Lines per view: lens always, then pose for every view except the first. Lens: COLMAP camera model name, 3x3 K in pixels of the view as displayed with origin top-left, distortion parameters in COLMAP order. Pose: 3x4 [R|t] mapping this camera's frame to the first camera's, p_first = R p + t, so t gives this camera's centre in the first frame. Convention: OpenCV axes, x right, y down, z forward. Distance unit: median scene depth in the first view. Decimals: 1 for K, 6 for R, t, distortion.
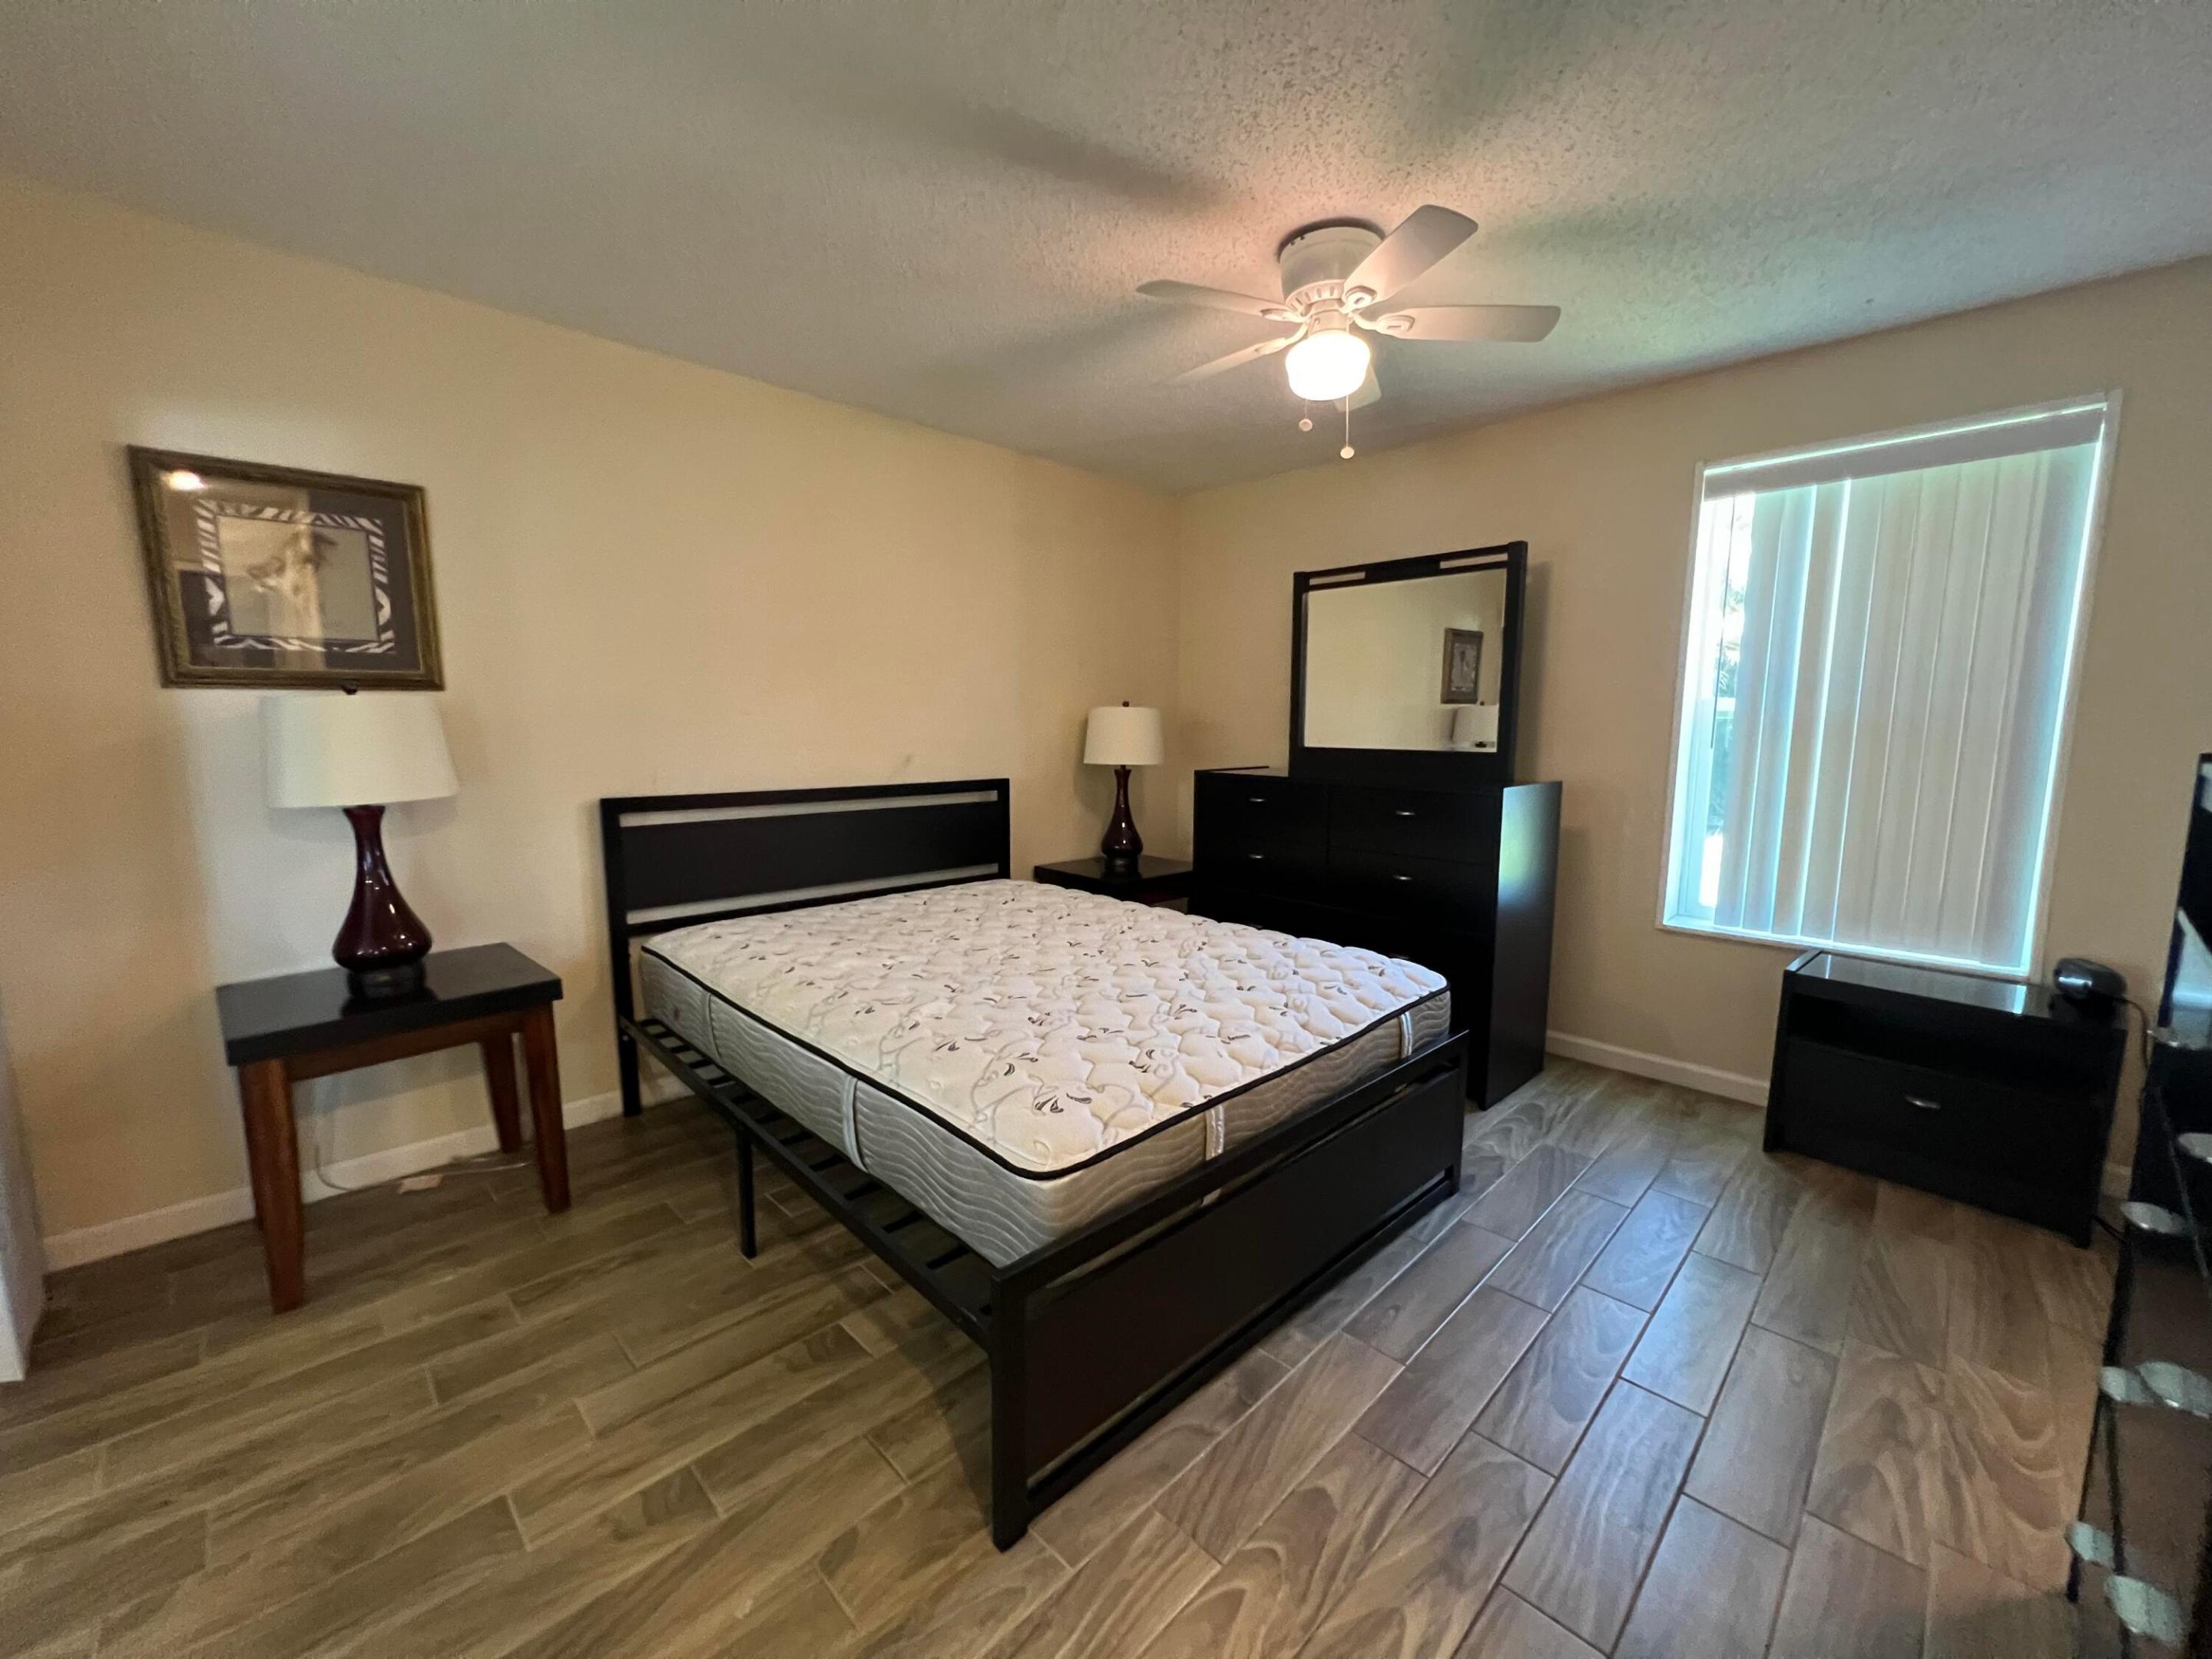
lens RADIAL K [[893.3, 0, 1106.0], [0, 893.3, 829.5], [0, 0, 1]] dist [-0.000730, 0.000036]
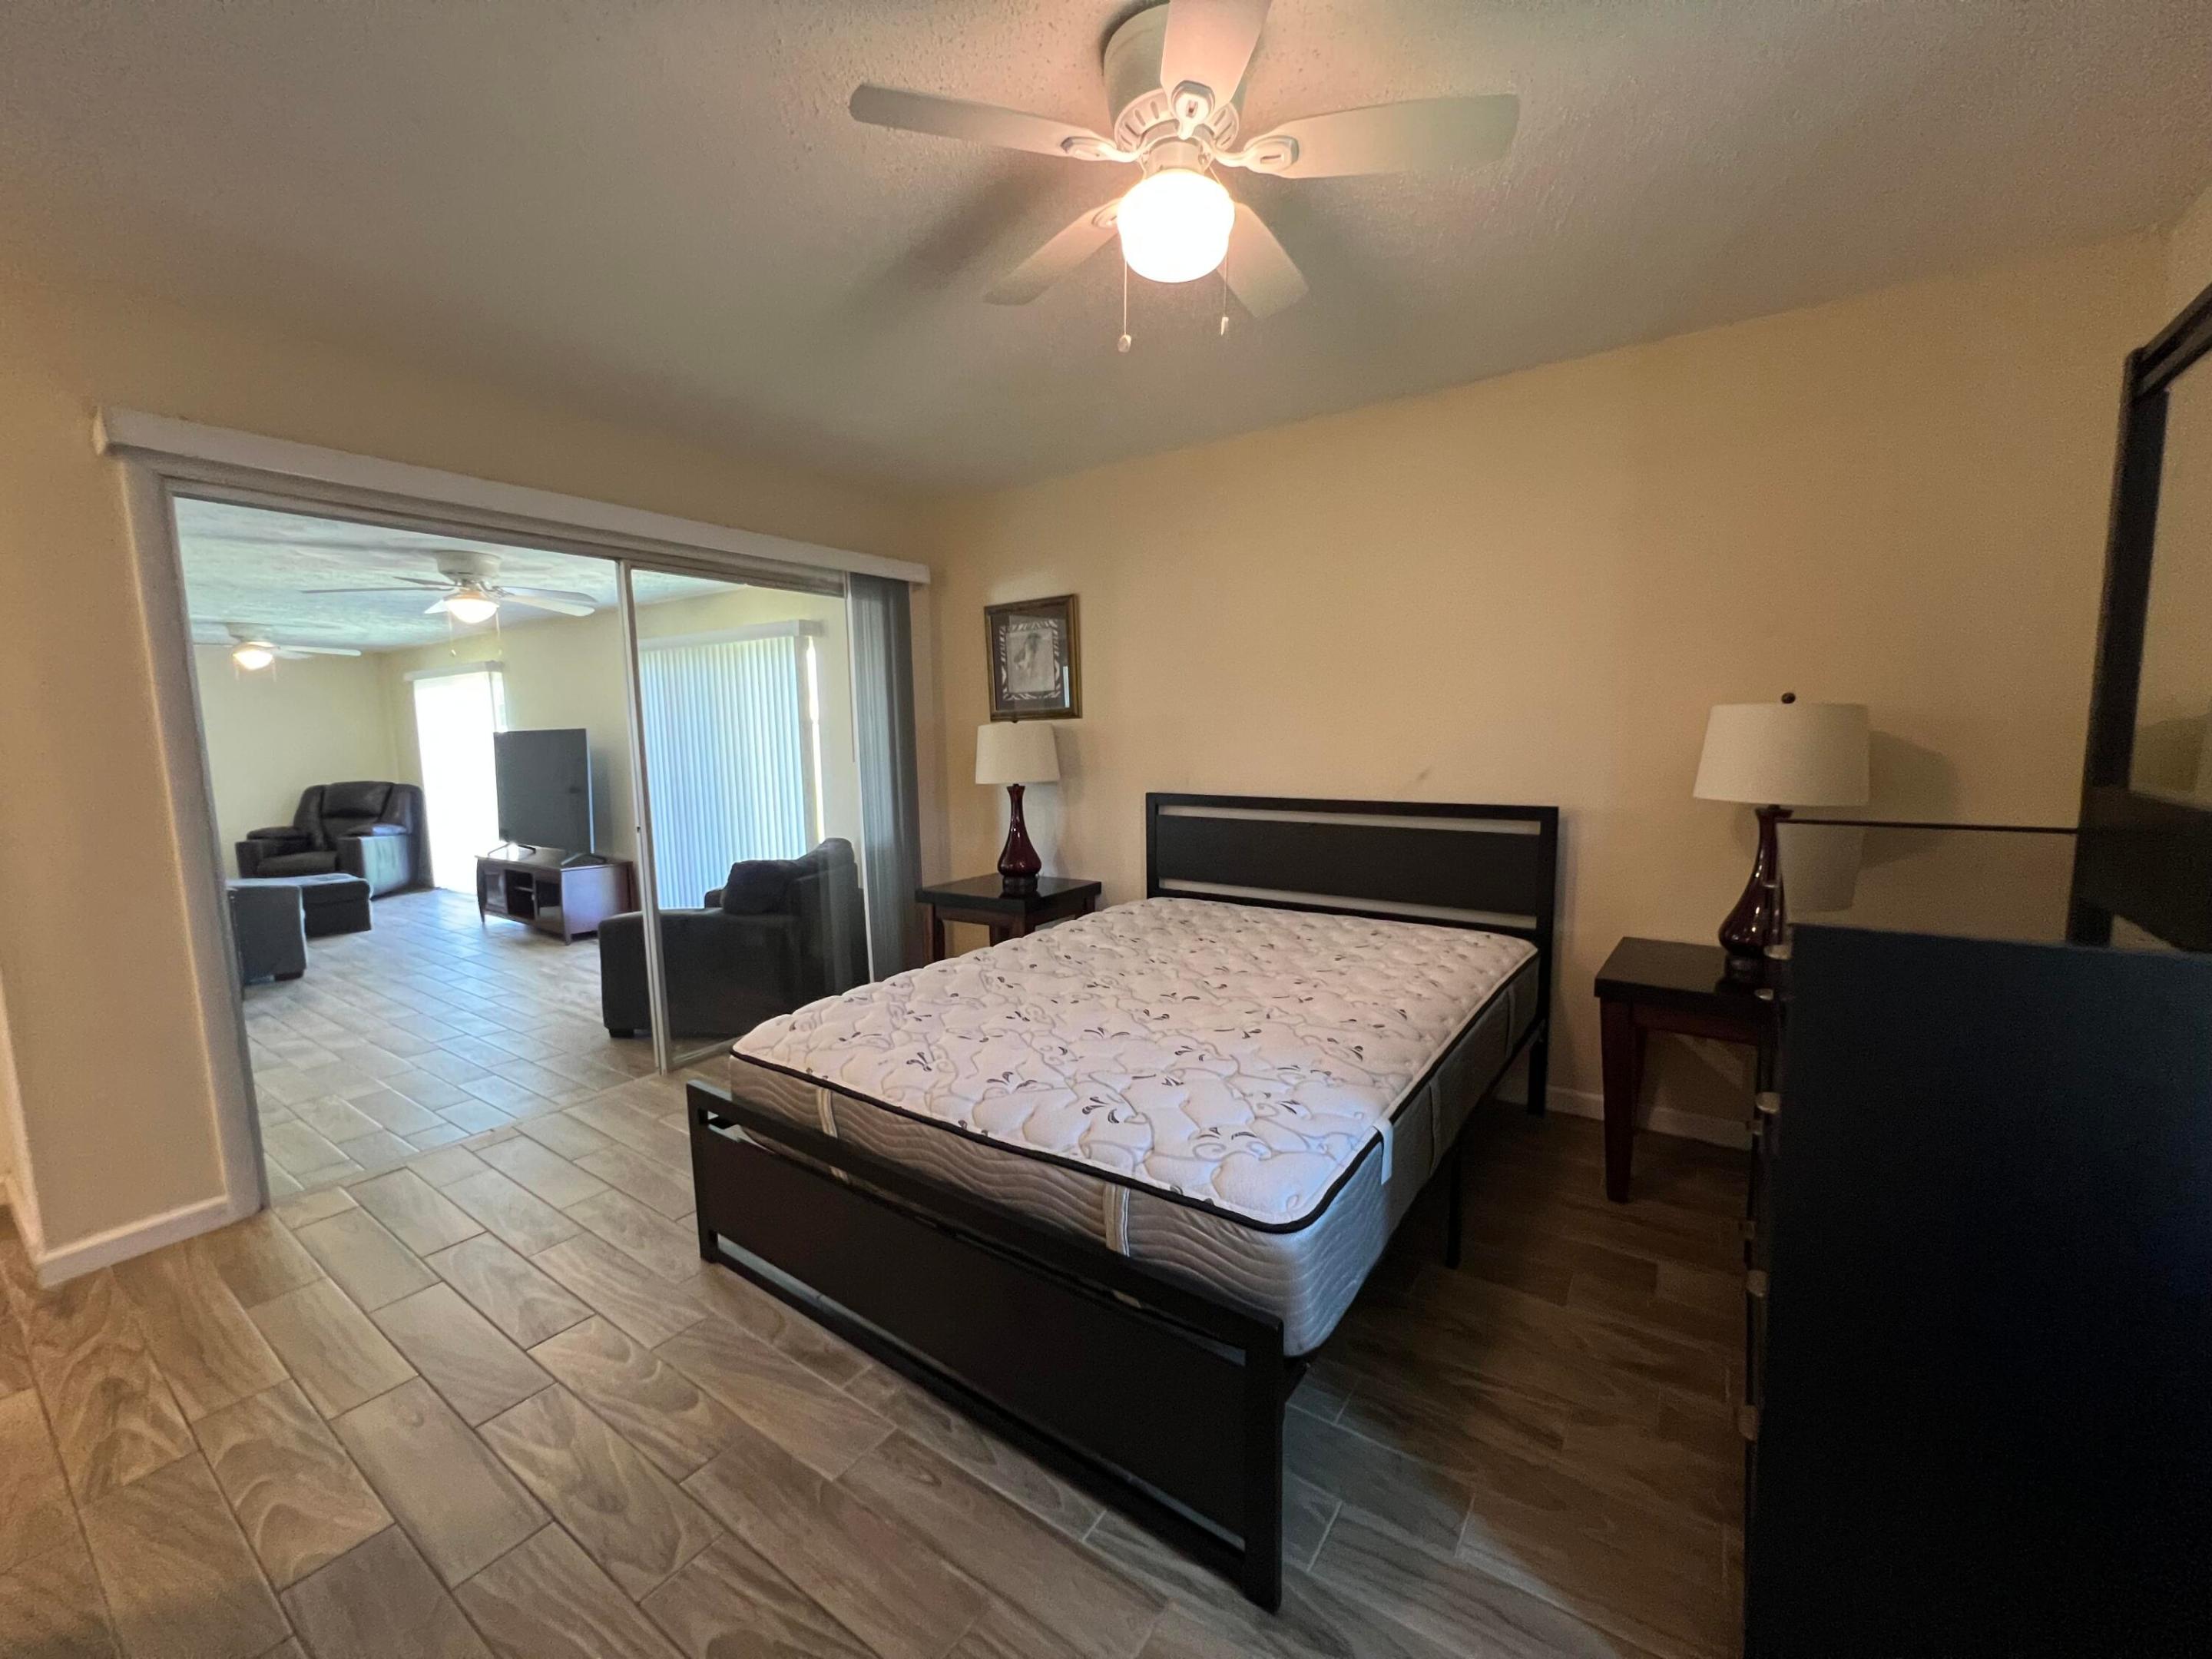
lens RADIAL K [[884.6, 0, 1106.0], [0, 884.6, 829.5], [0, 0, 1]] dist [-0.001507, -0.000468]
pose [[0.177825, 0.104934, -0.978451, 1.030295], [-0.102101, 0.990899, 0.087713, -0.121080], [0.978751, 0.084303, 0.186920, 0.925283]]
